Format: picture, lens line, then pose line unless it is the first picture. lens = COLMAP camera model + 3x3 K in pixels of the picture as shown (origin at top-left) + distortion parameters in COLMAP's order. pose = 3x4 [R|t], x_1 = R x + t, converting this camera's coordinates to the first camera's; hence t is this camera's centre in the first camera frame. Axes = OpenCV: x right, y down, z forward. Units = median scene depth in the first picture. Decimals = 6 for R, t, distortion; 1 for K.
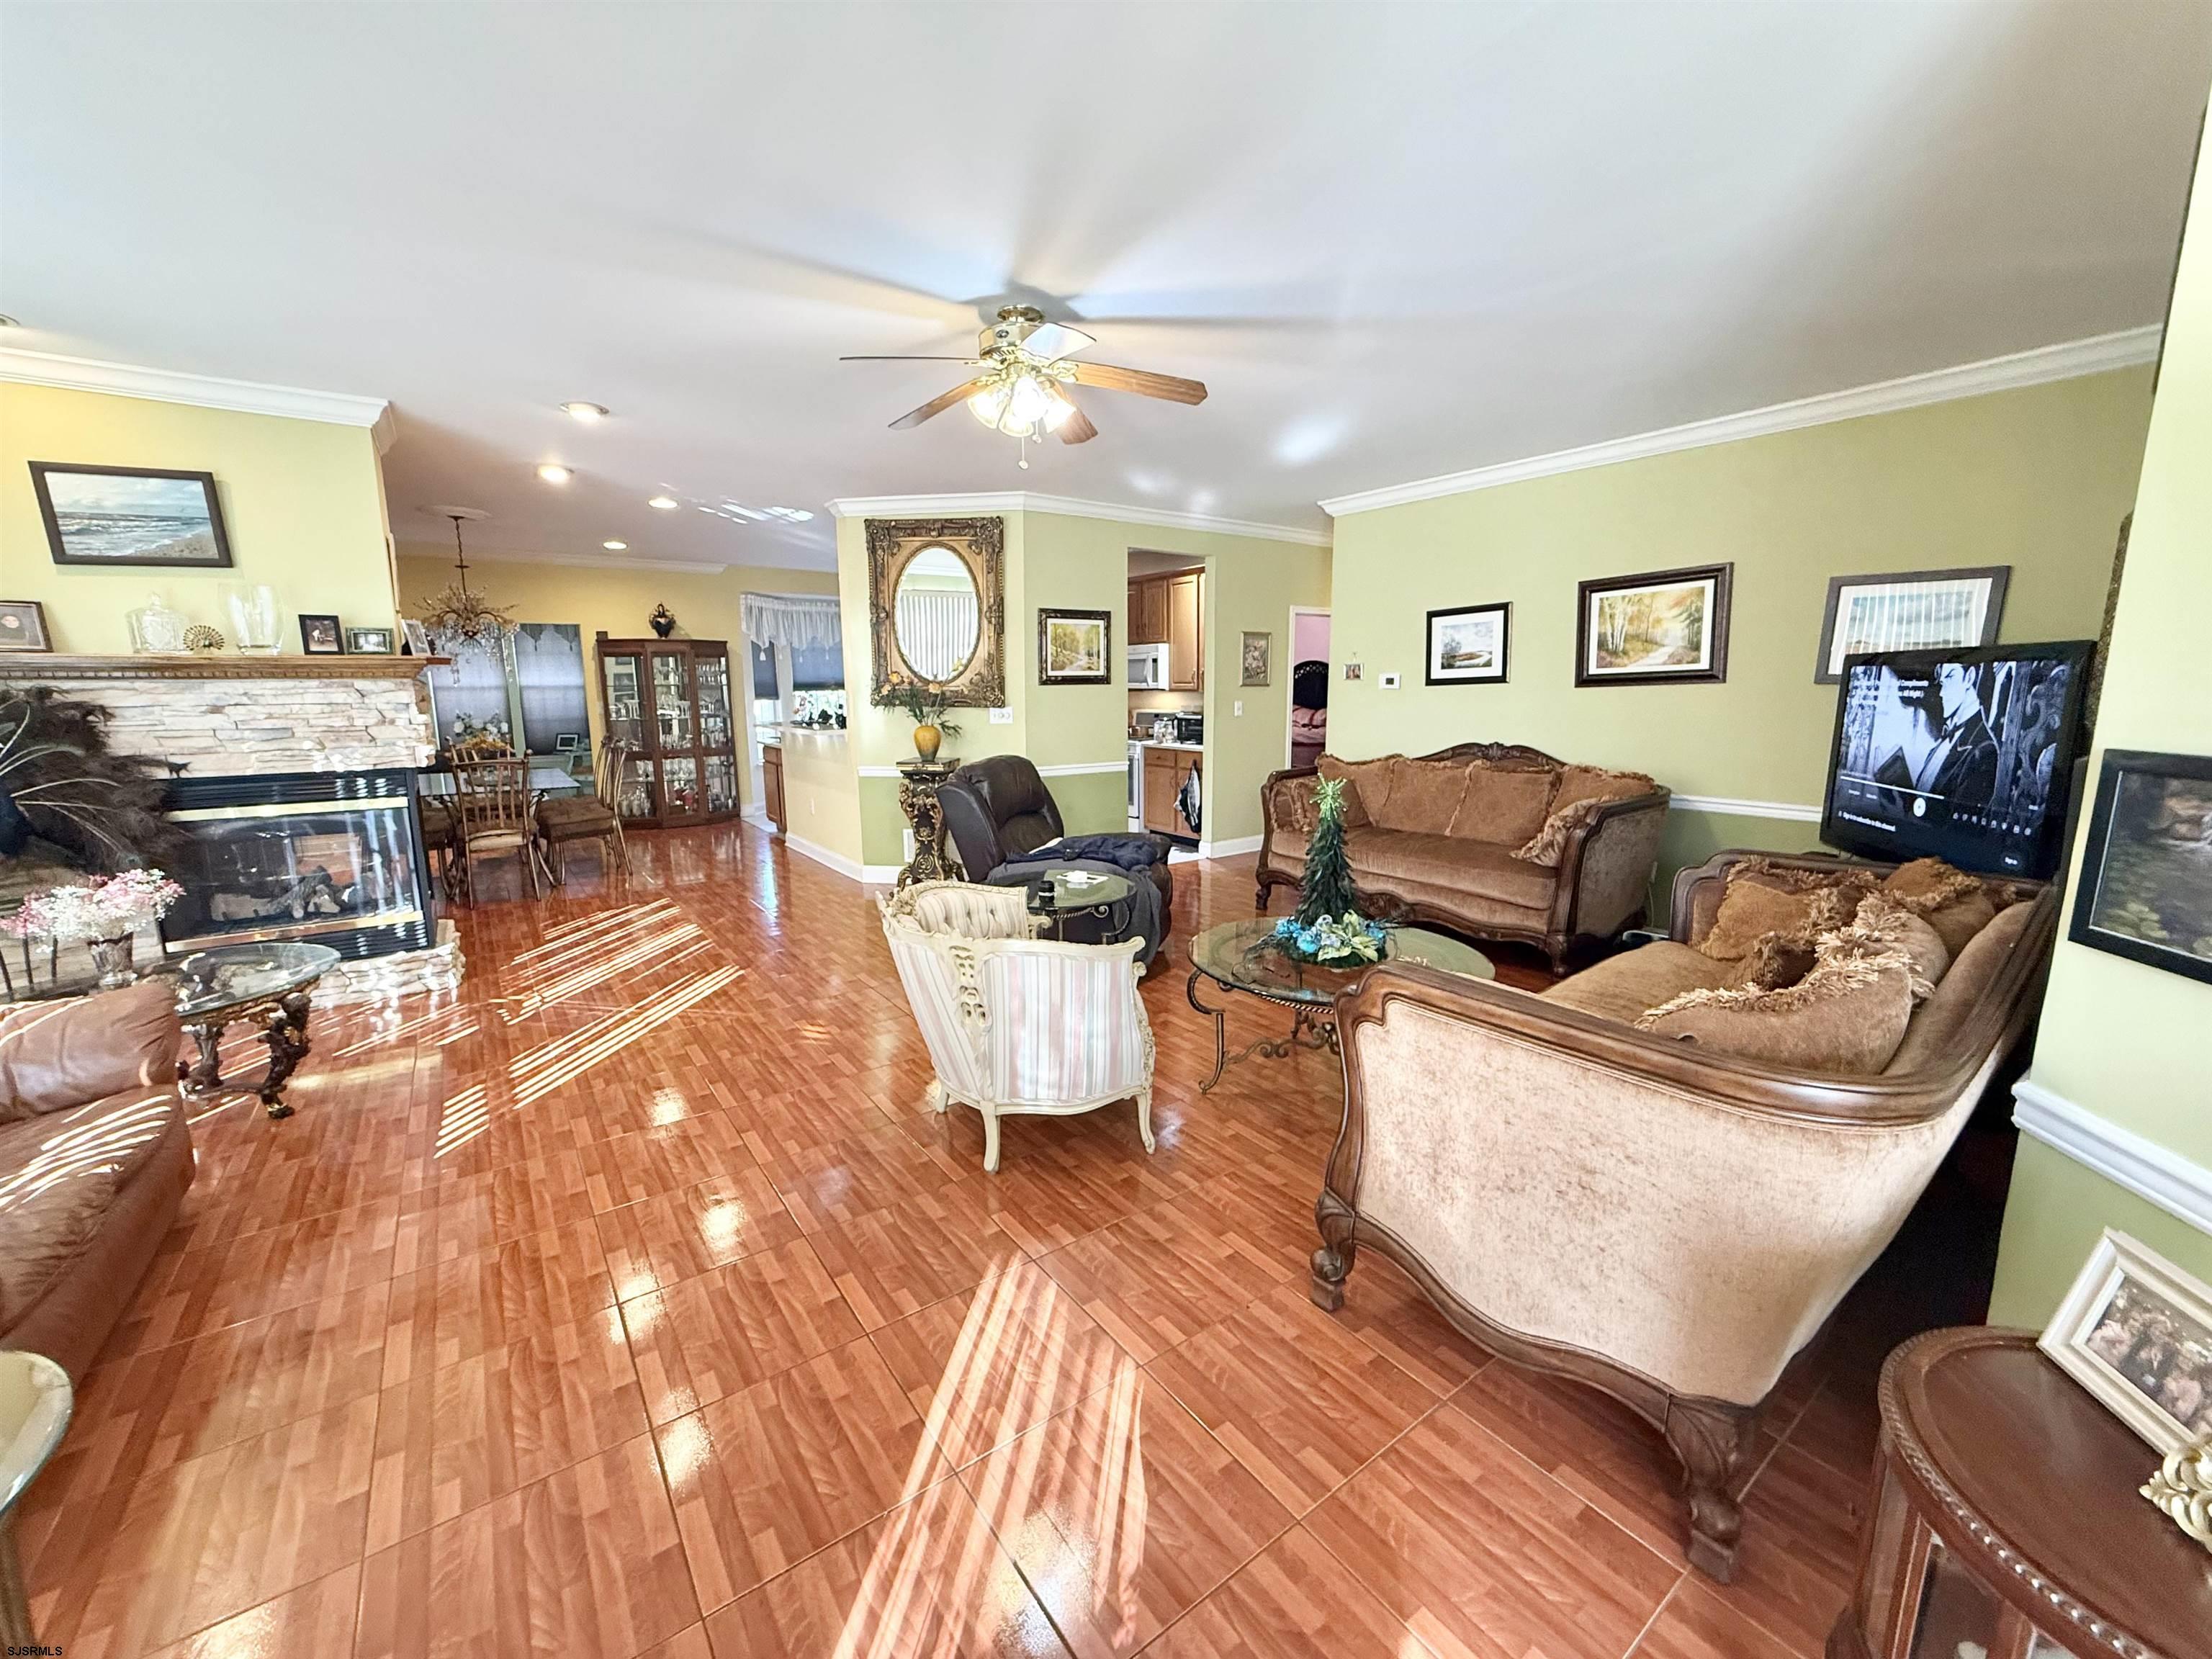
lens RADIAL K [[878.3, 0, 1098.0], [0, 878.3, 828.3], [0, 0, 1]] dist [-0.001074, 0.000340]
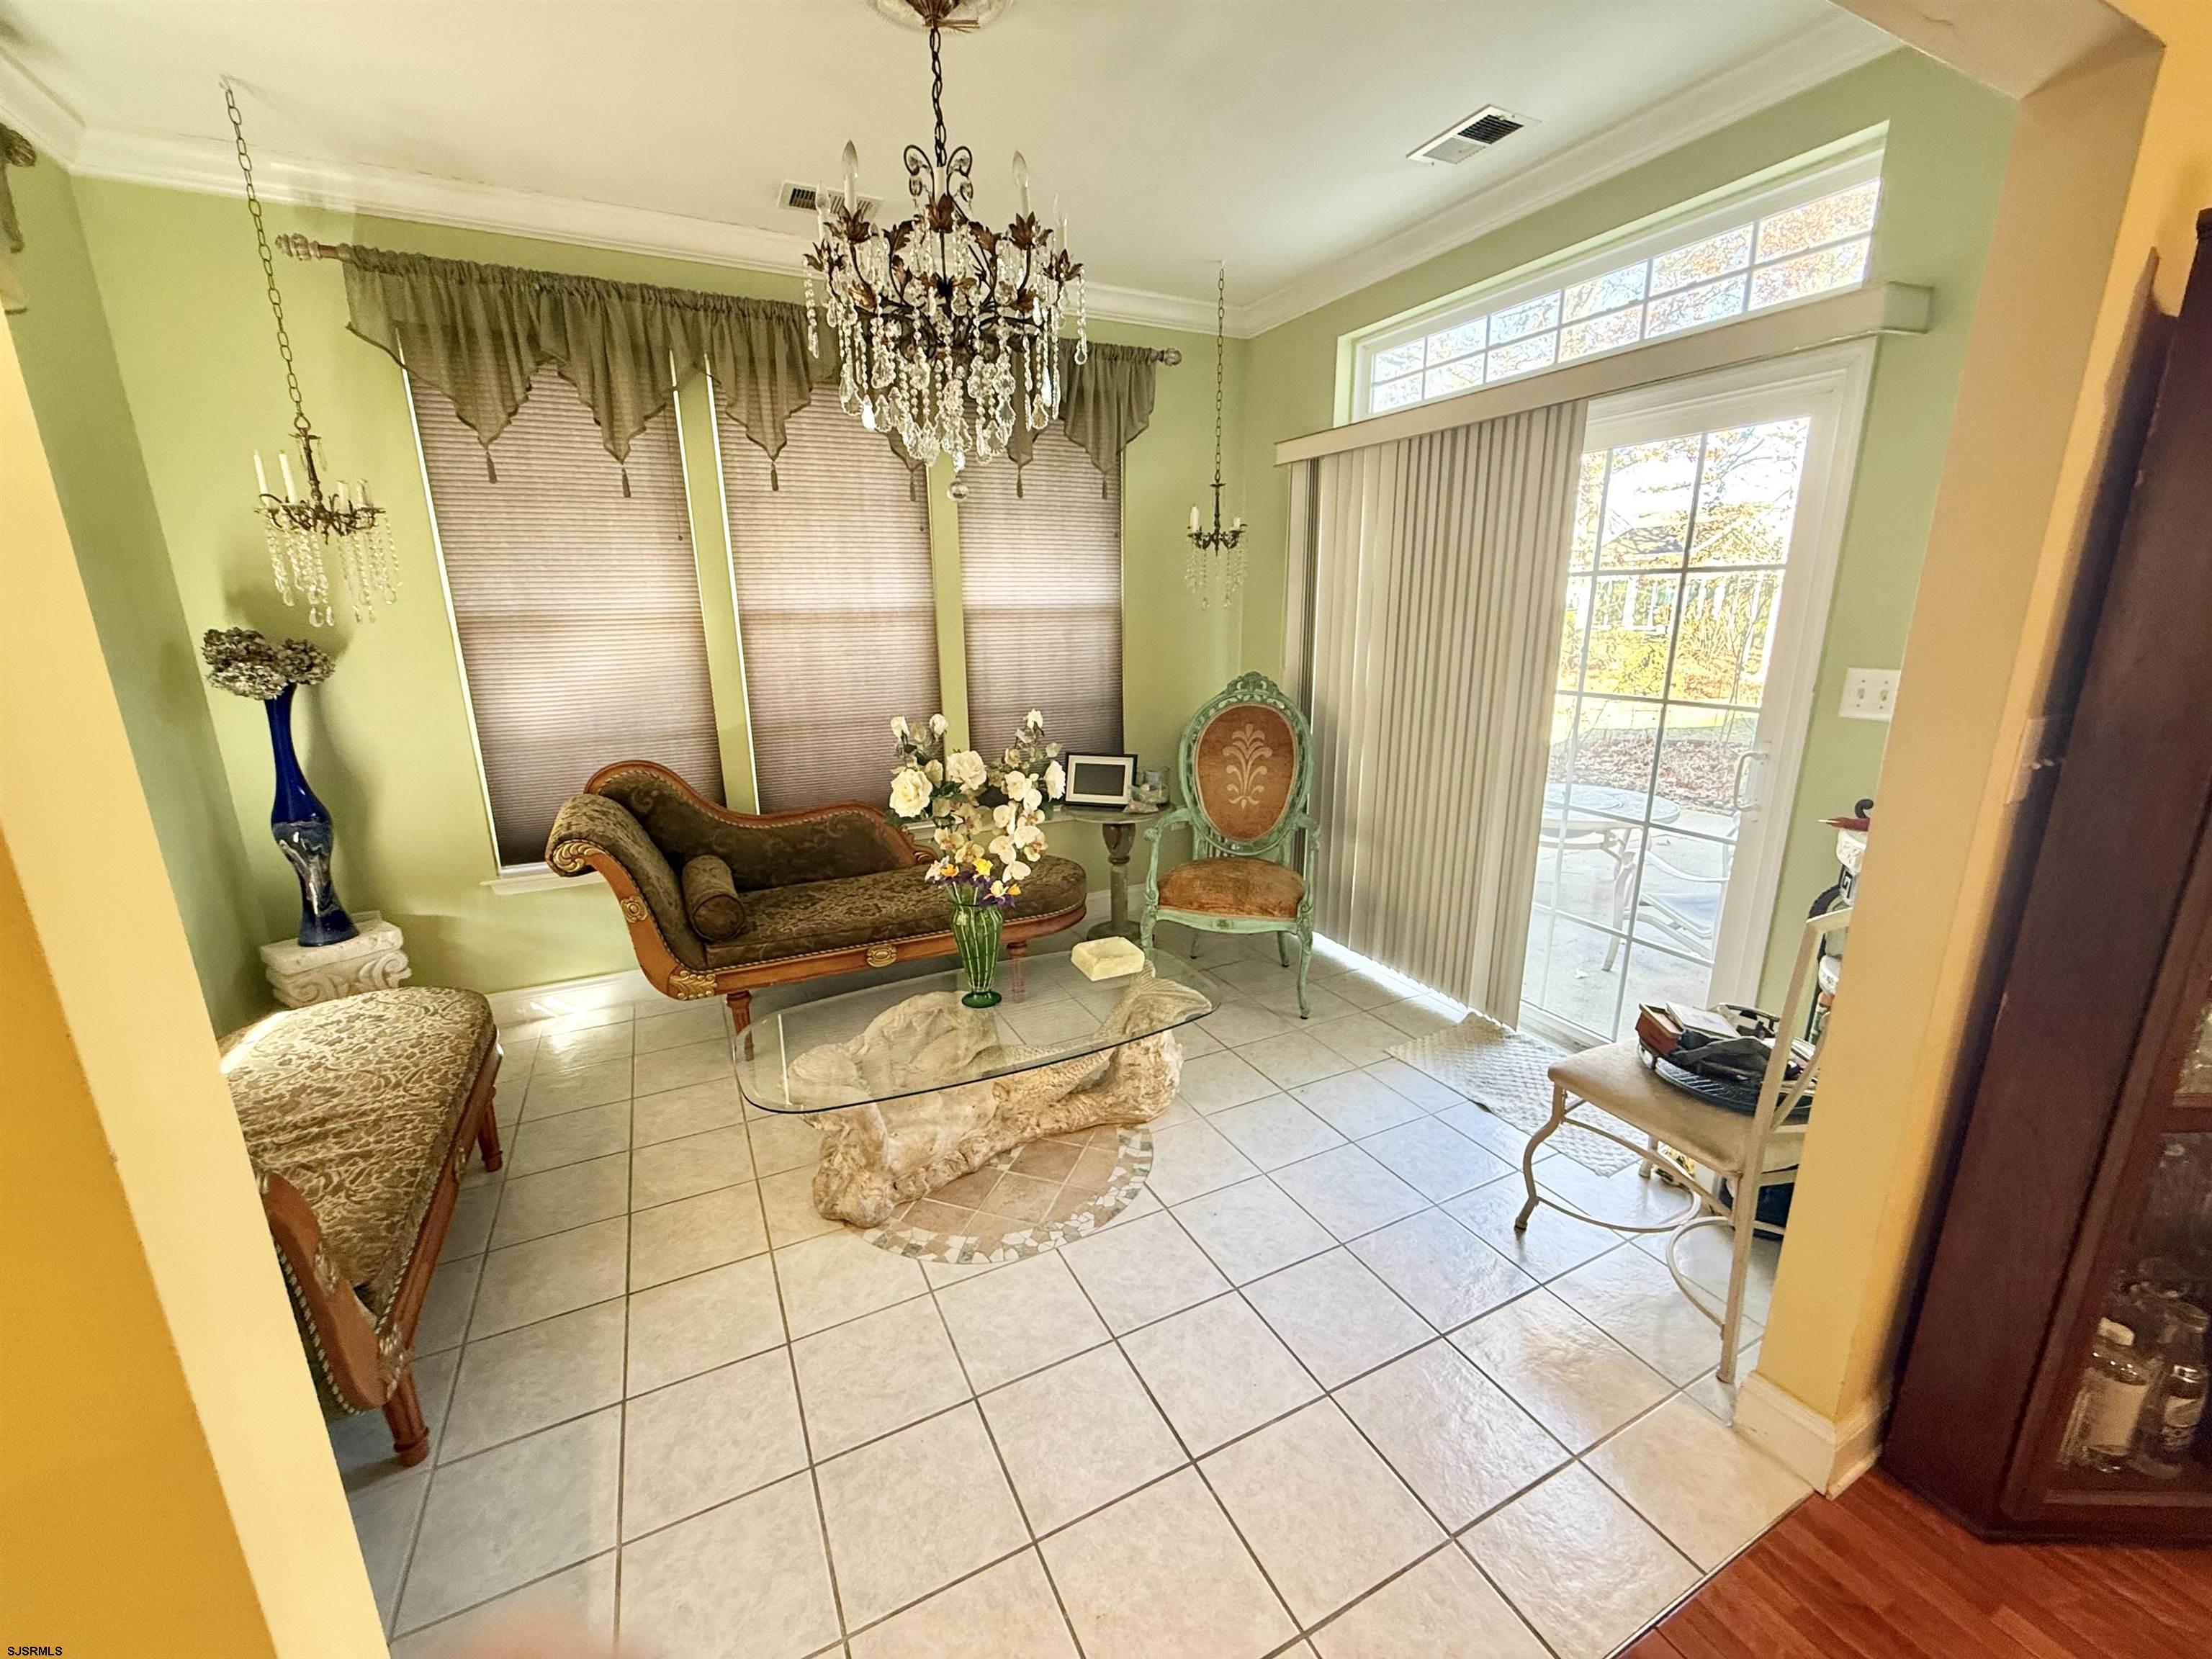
lens RADIAL K [[878.3, 0, 1100.6], [0, 878.3, 828.5], [0, 0, 1]] dist [-0.001074, 0.000340]
pose [[0.986926, 0.032884, -0.157787, -1.222516], [-0.019585, 0.996179, 0.085107, -0.239519], [0.159983, -0.080904, 0.983799, 1.489584]]
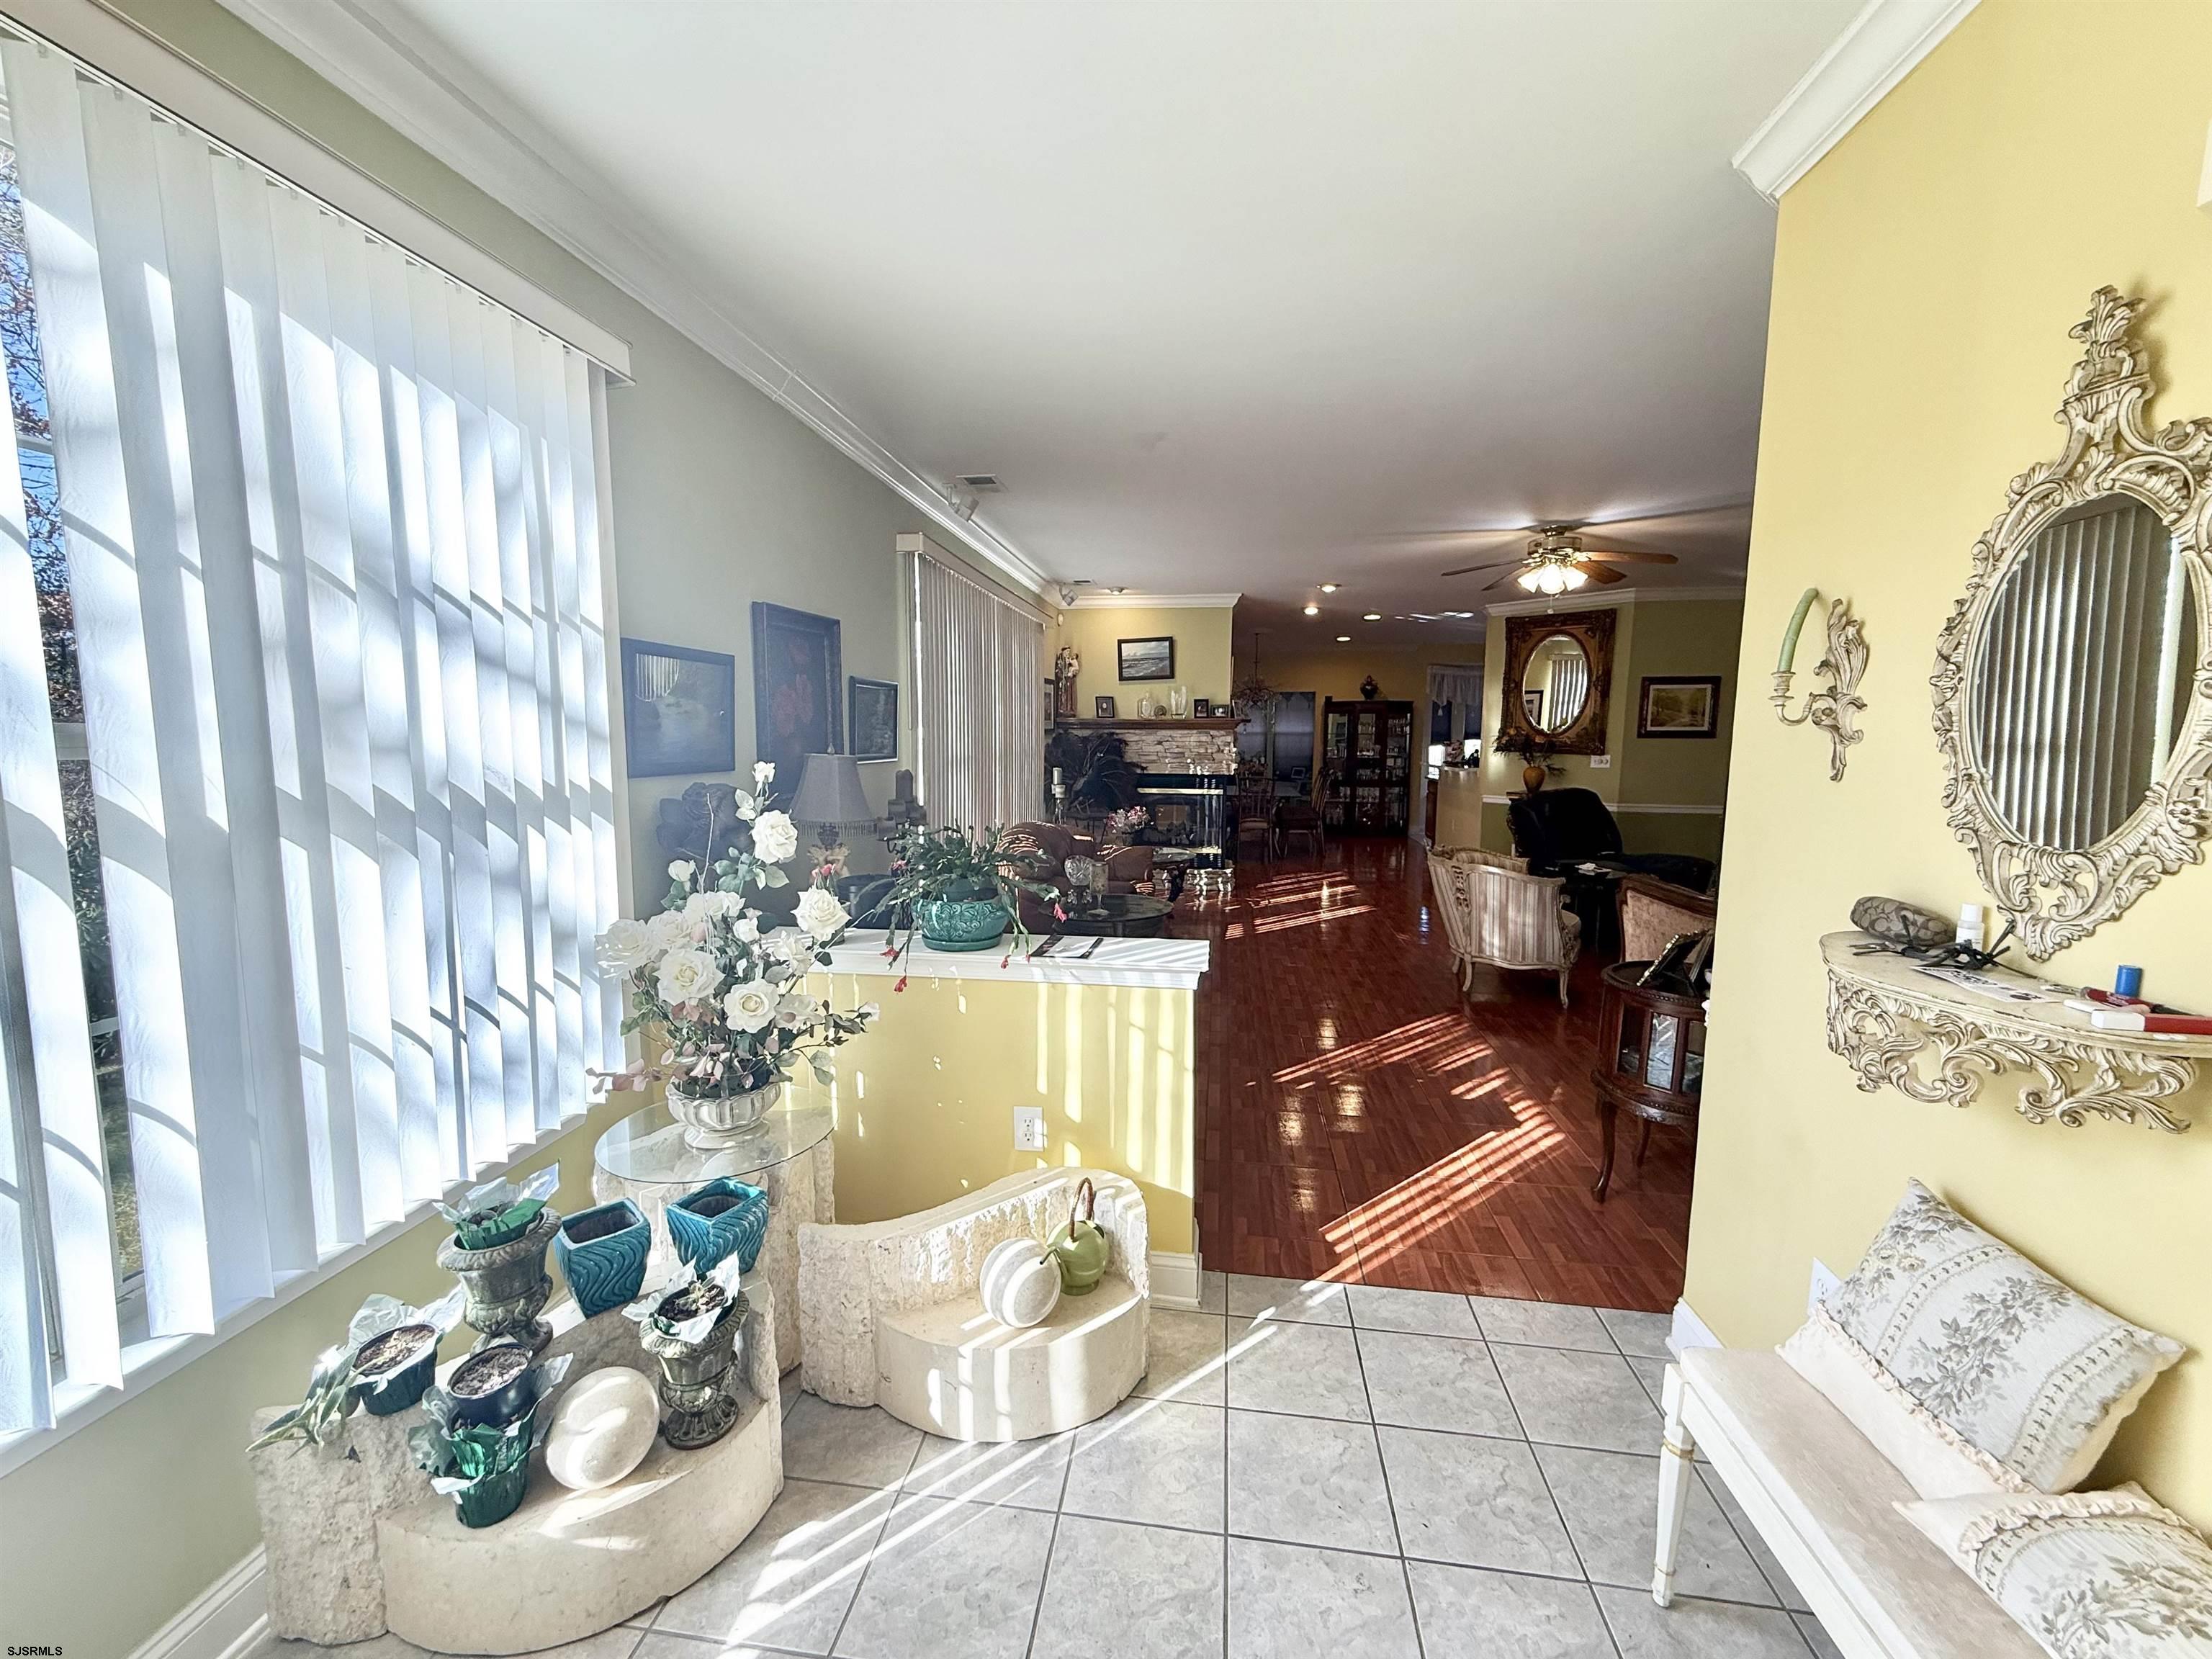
lens RADIAL K [[878.3, 0, 1102.1], [0, 878.3, 833.4], [0, 0, 1]] dist [-0.001074, 0.000340]
pose [[0.722535, 0.091008, -0.685318, 0.306880], [-0.123491, 0.992344, 0.001582, 0.076193], [0.680216, 0.083487, 0.728242, -0.500874]]
